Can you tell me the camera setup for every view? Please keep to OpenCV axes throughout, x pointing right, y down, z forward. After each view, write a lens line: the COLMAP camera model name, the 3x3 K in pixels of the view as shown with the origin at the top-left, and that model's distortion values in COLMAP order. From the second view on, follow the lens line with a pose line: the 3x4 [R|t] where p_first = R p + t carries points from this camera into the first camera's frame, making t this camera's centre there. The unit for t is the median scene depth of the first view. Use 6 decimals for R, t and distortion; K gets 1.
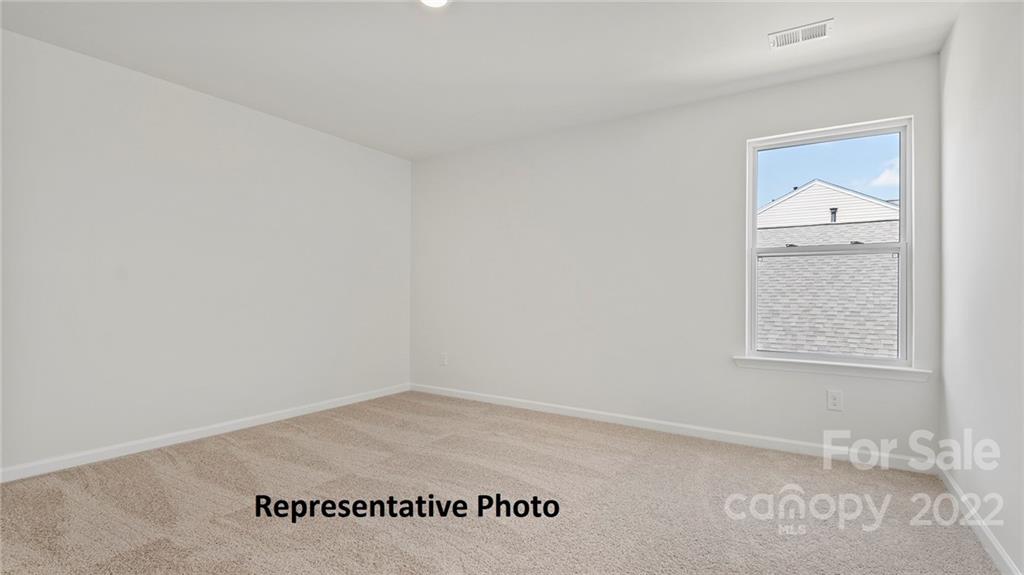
lens RADIAL K [[483.5, 0, 495.1], [0, 483.5, 290.3], [0, 0, 1]] dist [0.000231, -0.000087]
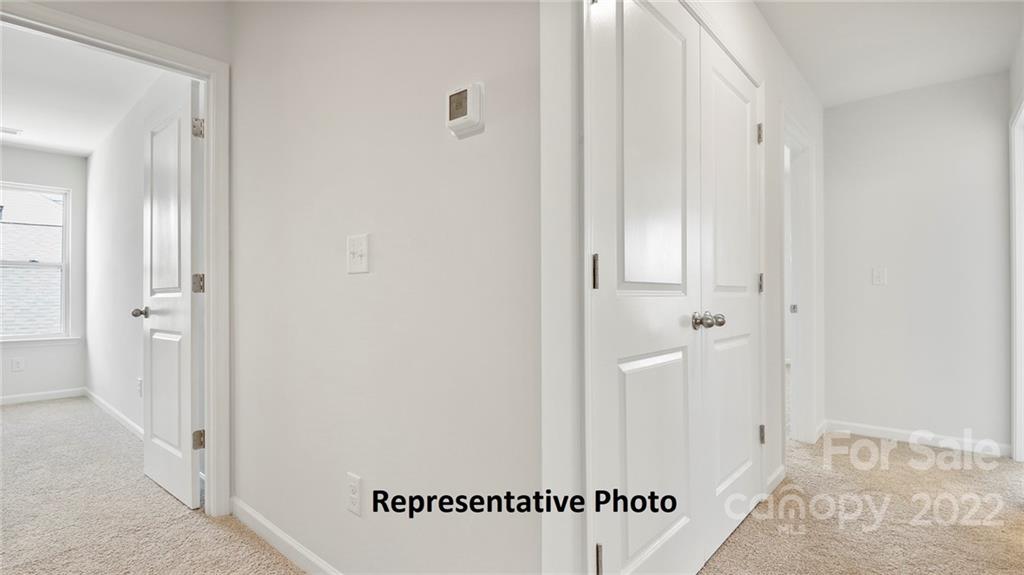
lens RADIAL K [[483.5, 0, 495.1], [0, 483.5, 290.3], [0, 0, 1]] dist [0.000231, -0.000087]
pose [[0.151133, -0.002510, 0.988510, -0.200195], [-0.004119, 0.999986, 0.003169, -0.007674], [-0.988505, -0.004551, 0.151121, -0.246852]]
